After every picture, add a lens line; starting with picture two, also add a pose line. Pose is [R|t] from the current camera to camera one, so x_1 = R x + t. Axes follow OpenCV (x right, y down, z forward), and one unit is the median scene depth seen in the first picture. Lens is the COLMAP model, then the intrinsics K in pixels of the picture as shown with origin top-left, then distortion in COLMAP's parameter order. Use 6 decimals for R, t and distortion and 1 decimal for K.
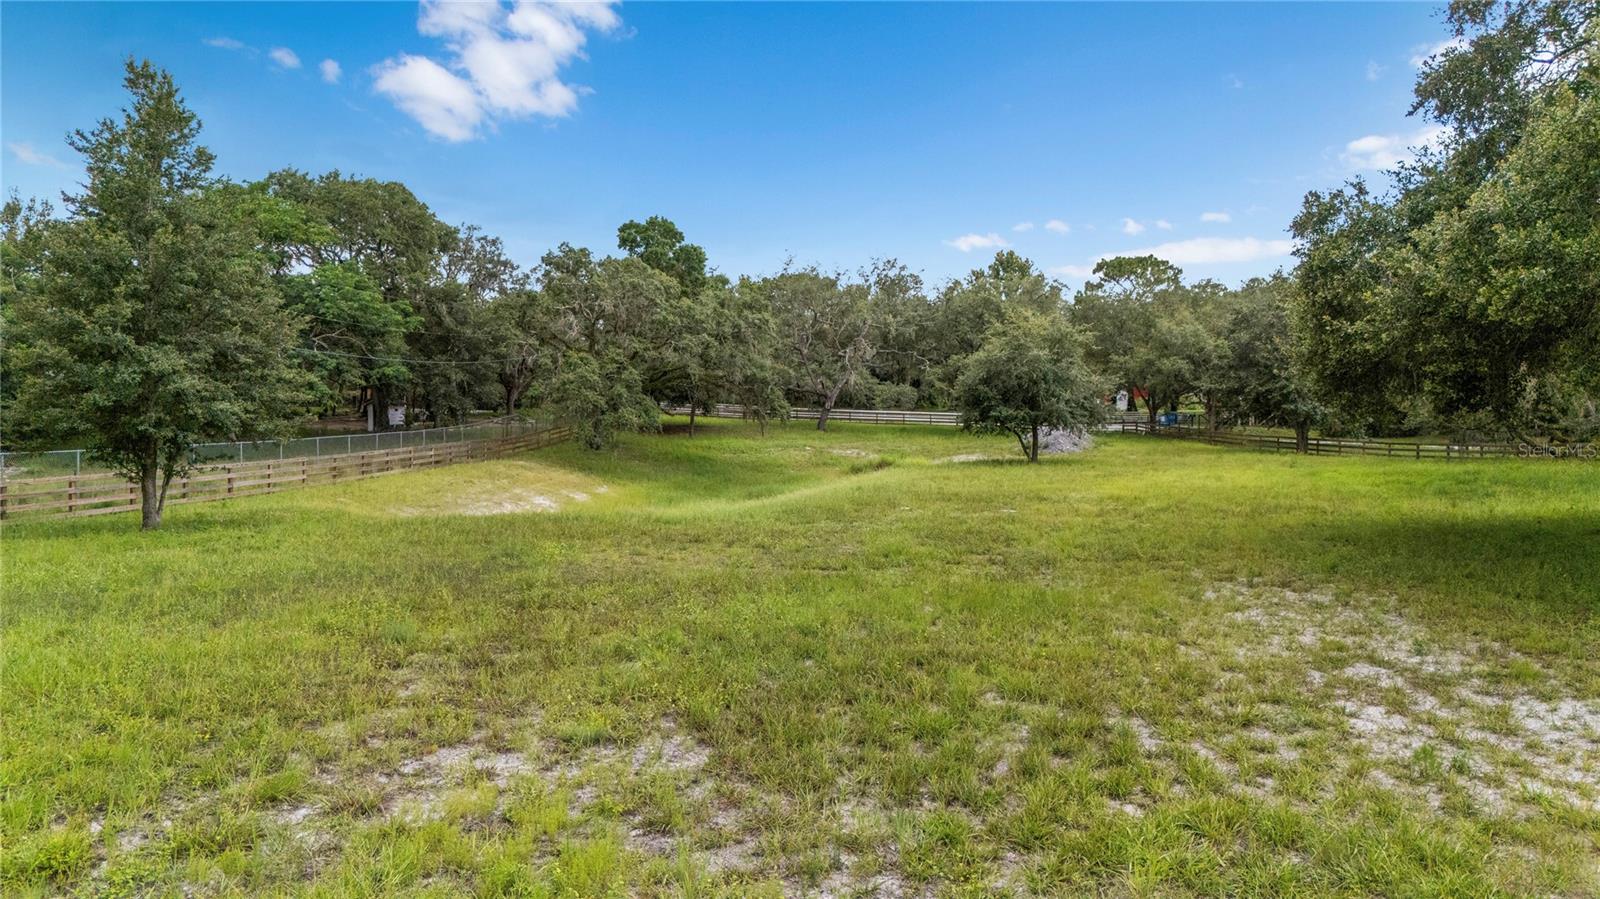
lens RADIAL K [[1166.1, 0, 797.1], [0, 1166.1, 442.5], [0, 0, 1]] dist [0.035668, -0.042570]
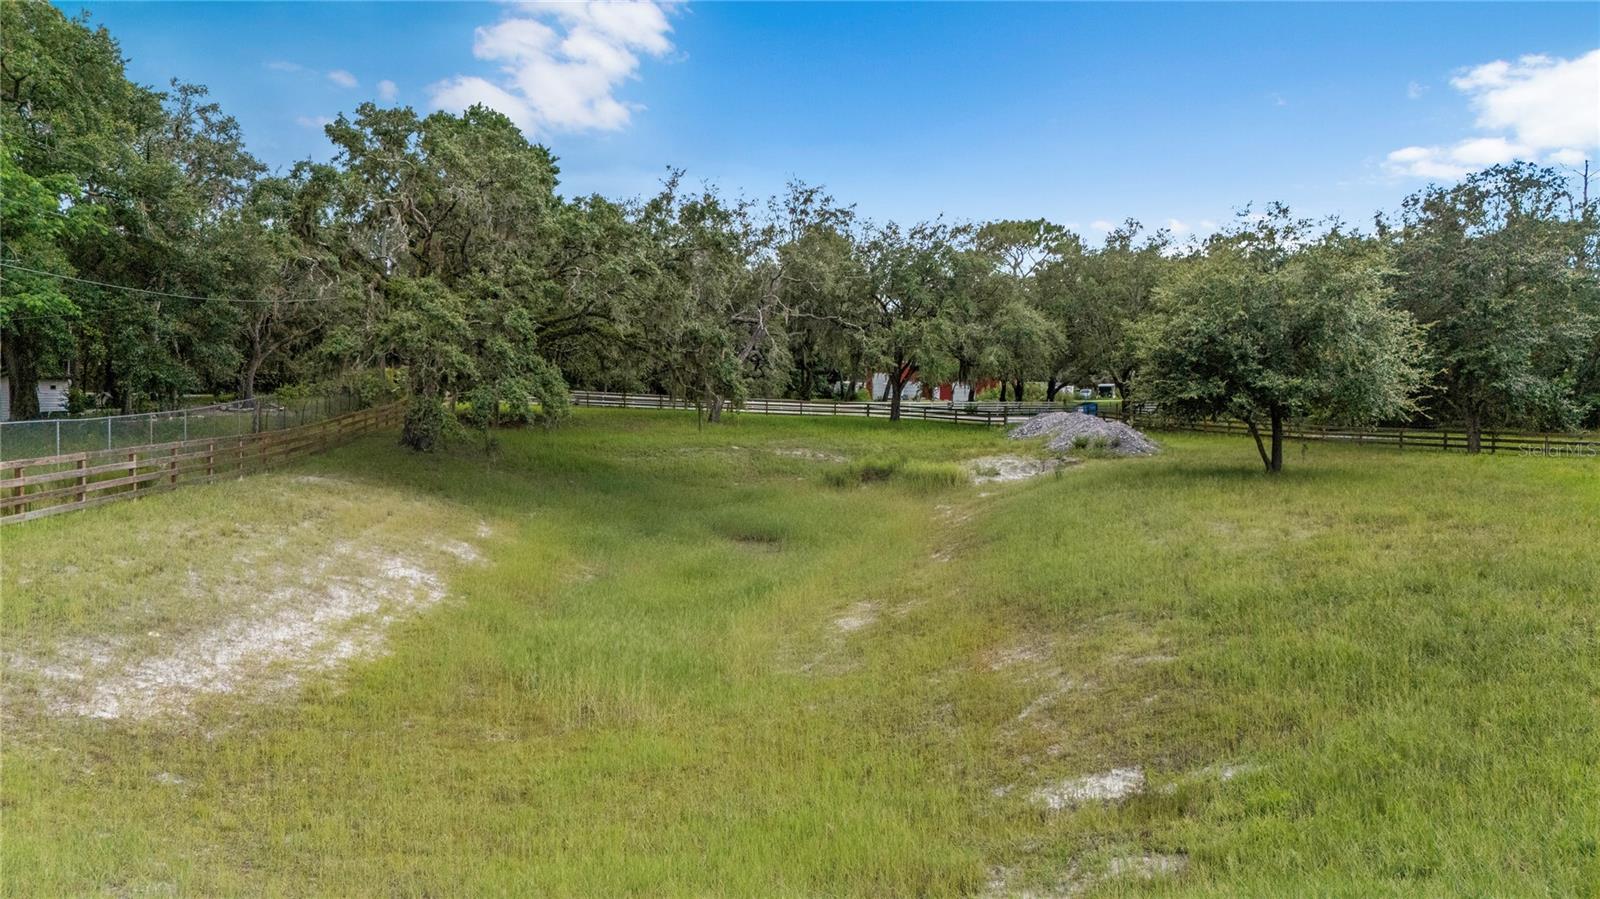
lens RADIAL K [[1166.1, 0, 799.8], [0, 1166.1, 440.7], [0, 0, 1]] dist [0.035668, -0.042570]
pose [[0.973368, -0.003607, 0.229219, -0.123317], [0.003163, 0.999992, 0.002305, -0.000581], [-0.229226, -0.001519, 0.973372, 0.372808]]
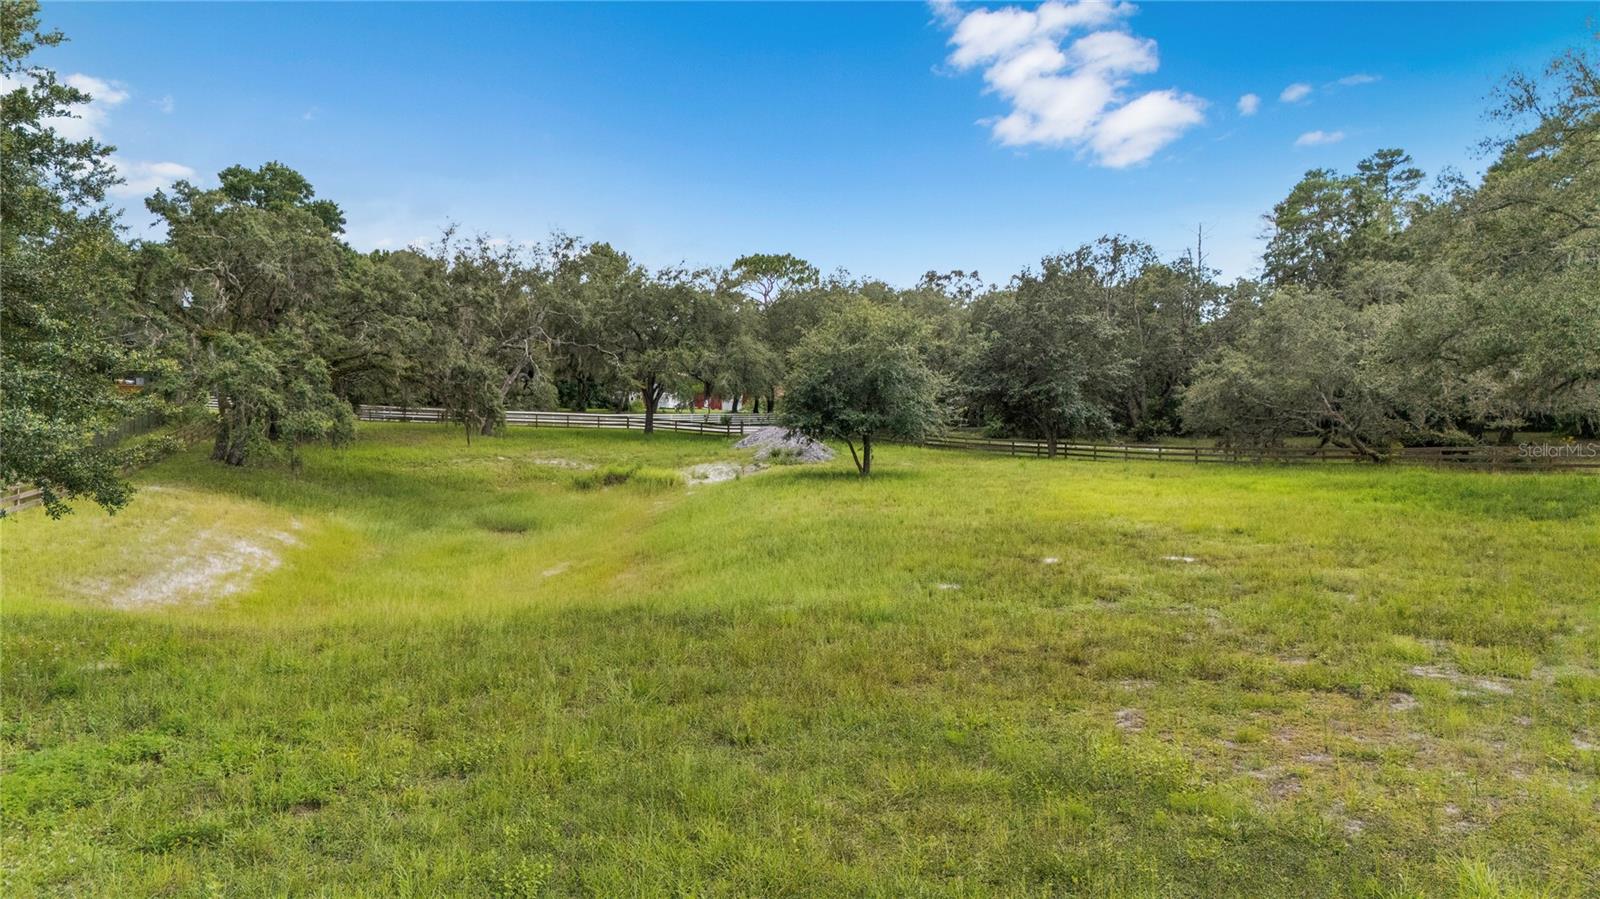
lens RADIAL K [[1166.1, 0, 827.9], [0, 1166.1, 437.2], [0, 0, 1]] dist [0.035668, -0.042570]
pose [[0.909573, -0.007908, 0.415469, -0.139288], [0.009374, 0.999955, -0.001487, -0.007501], [-0.415439, 0.005247, 0.909606, 0.169954]]
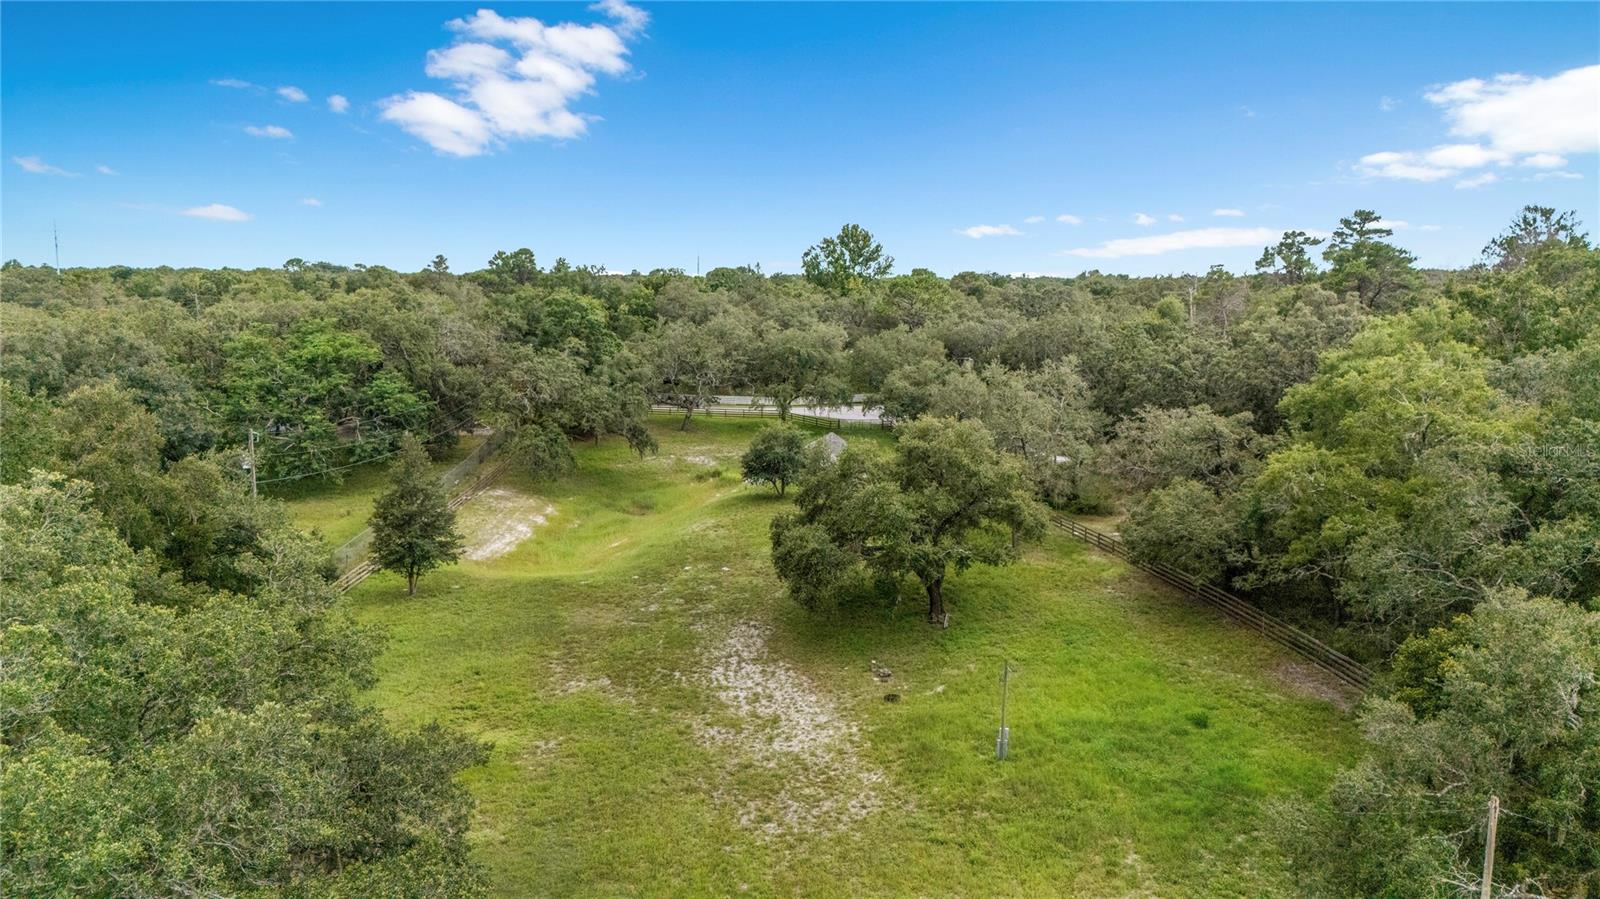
lens RADIAL K [[1166.1, 0, 802.9], [0, 1166.1, 452.3], [0, 0, 1]] dist [0.035668, -0.042570]
pose [[0.996122, -0.012151, 0.087139, 0.055188], [0.001215, 0.992222, 0.124478, -0.224322], [-0.087973, -0.123890, 0.988389, -0.668255]]
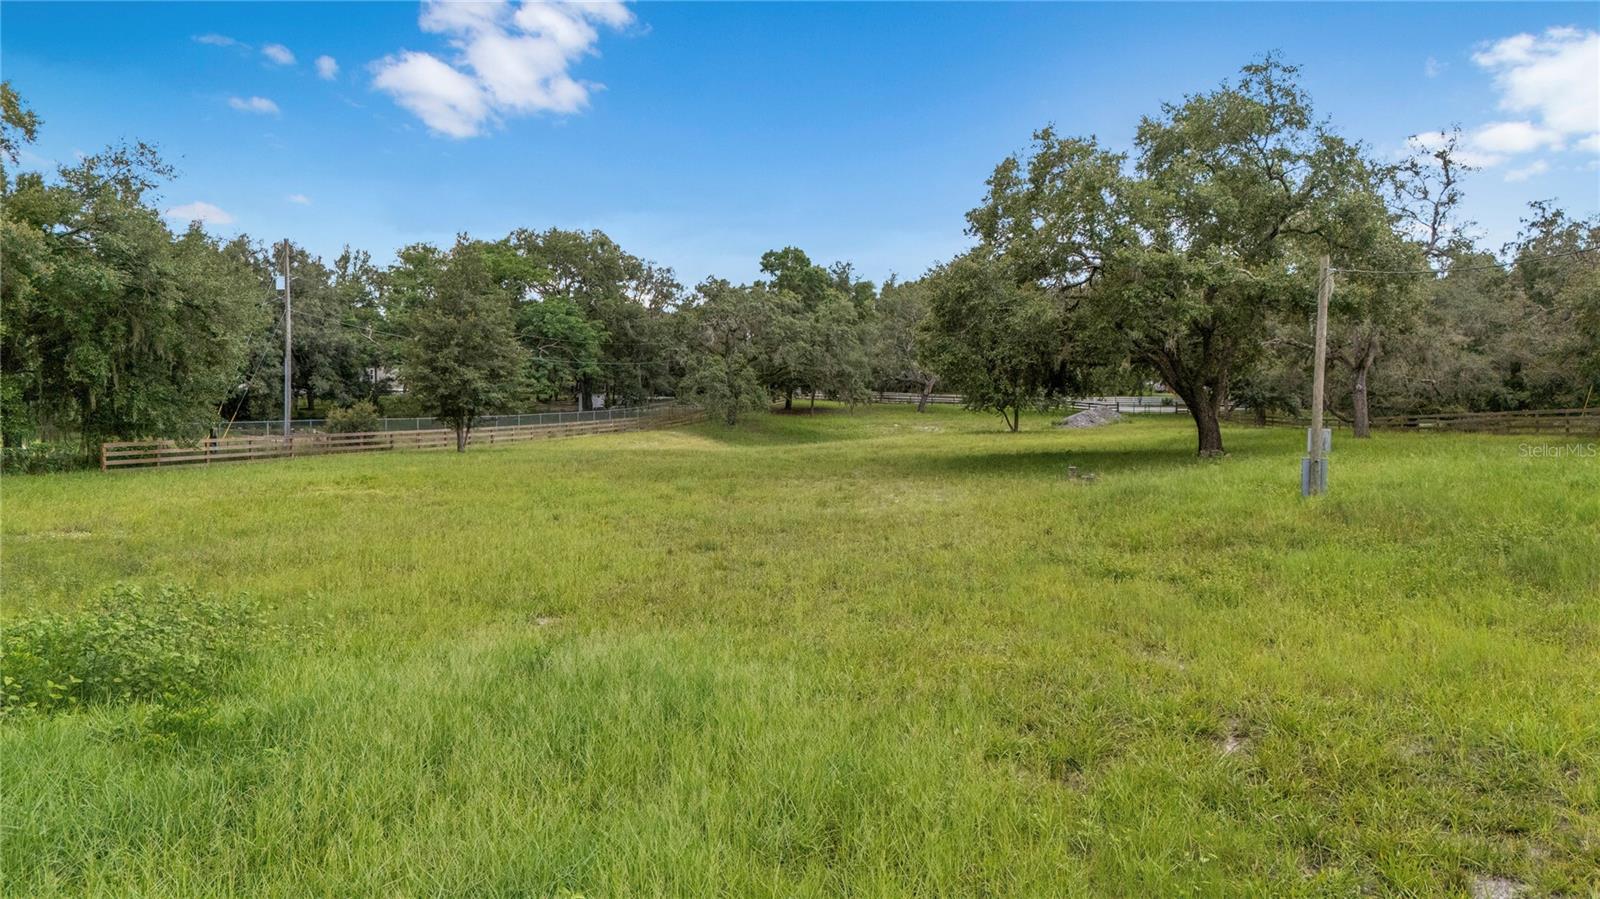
lens RADIAL K [[1166.1, 0, 794.9], [0, 1166.1, 460.0], [0, 0, 1]] dist [0.035668, -0.042570]
pose [[0.983357, 0.007794, -0.181518, 0.153357], [-0.002951, 0.999633, 0.026935, 0.010180], [0.181661, -0.025952, 0.983019, -0.349647]]
